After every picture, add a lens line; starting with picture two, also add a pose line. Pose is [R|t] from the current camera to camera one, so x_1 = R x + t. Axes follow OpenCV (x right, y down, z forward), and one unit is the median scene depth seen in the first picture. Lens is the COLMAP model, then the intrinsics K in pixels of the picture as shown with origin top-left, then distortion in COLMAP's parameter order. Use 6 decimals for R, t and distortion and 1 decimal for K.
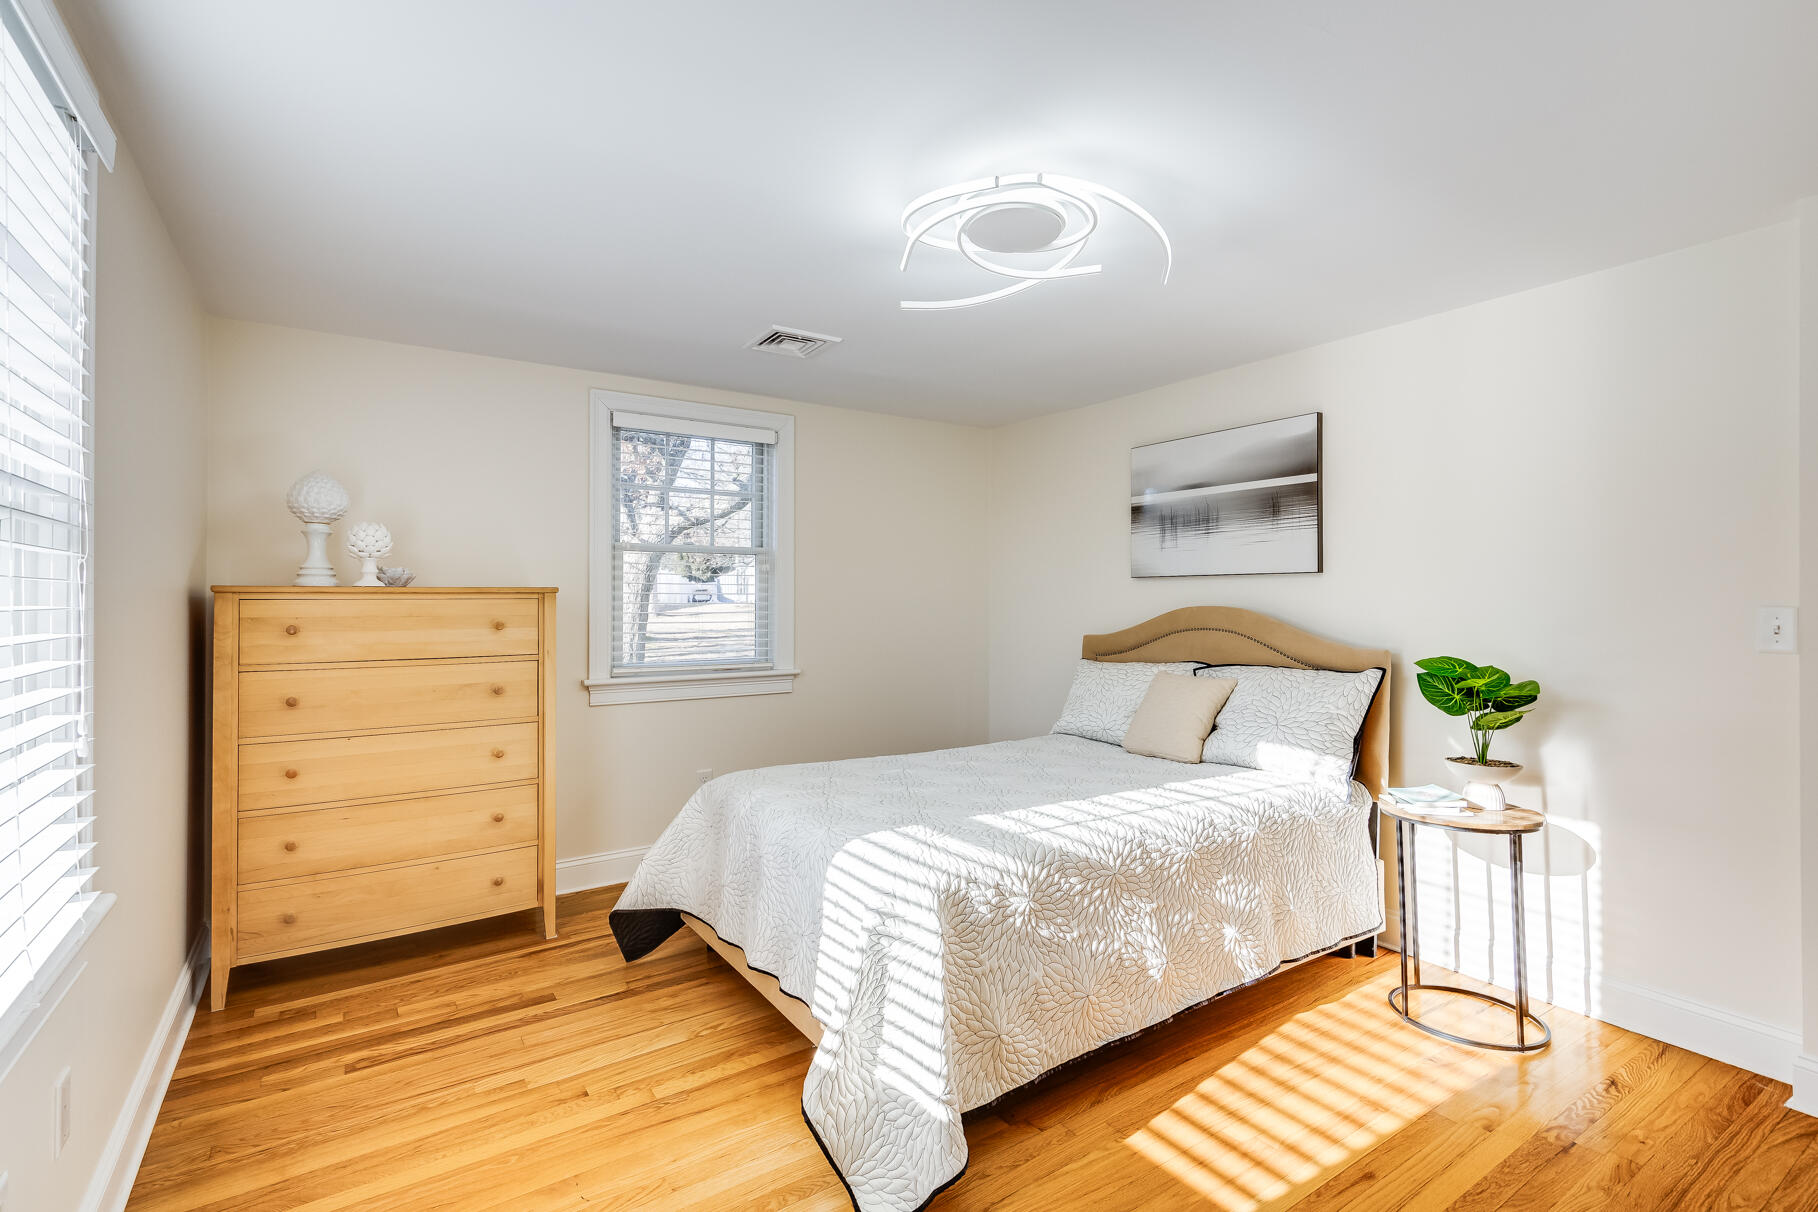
lens RADIAL K [[838.6, 0, 908.2], [0, 838.6, 589.6], [0, 0, 1]] dist [0.019319, 0.000511]
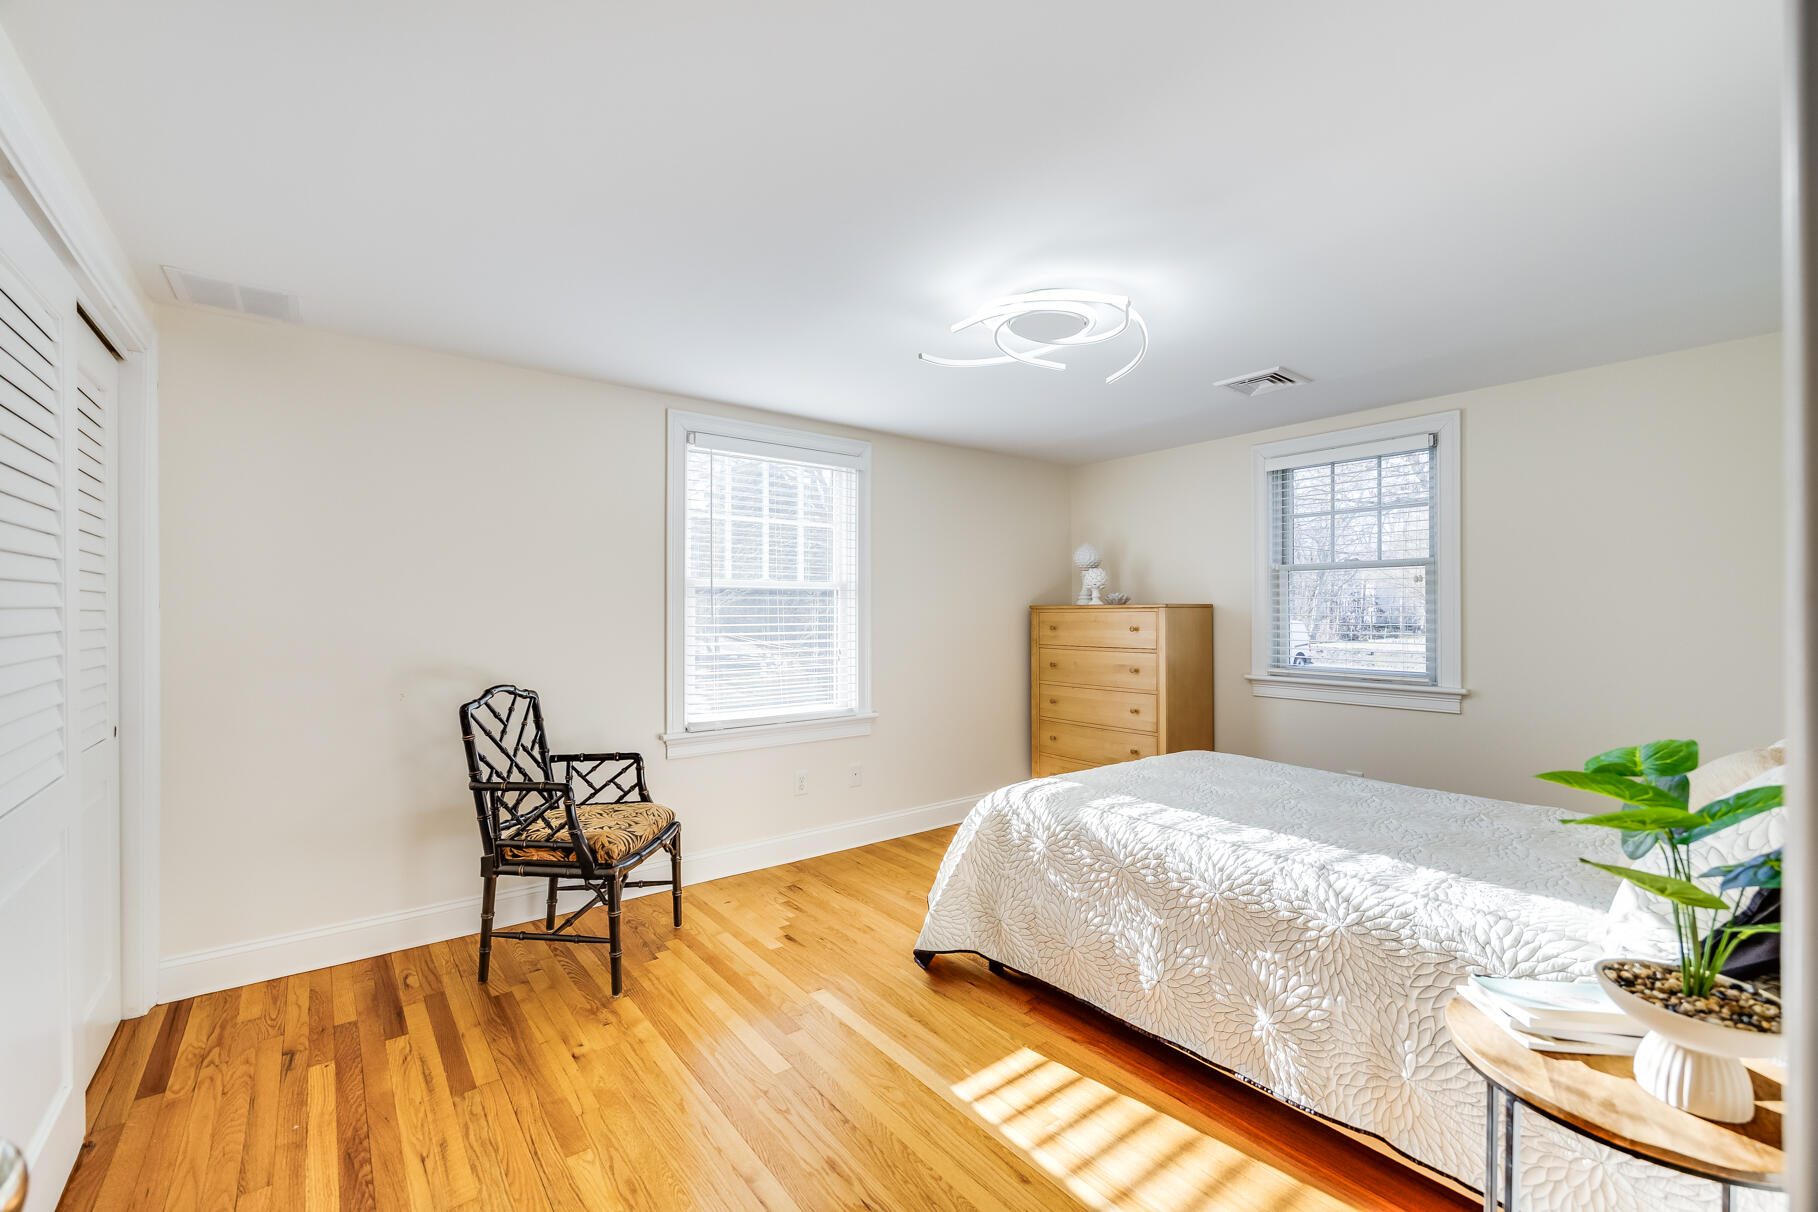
lens RADIAL K [[744.2, 0, 914.6], [0, 744.2, 602.1], [0, 0, 1]] dist [-0.002073, -0.000005]
pose [[0.083741, -0.013466, -0.996397, 1.168189], [0.011954, 0.999850, -0.012508, 0.008095], [0.996416, -0.010864, 0.083890, 0.658331]]
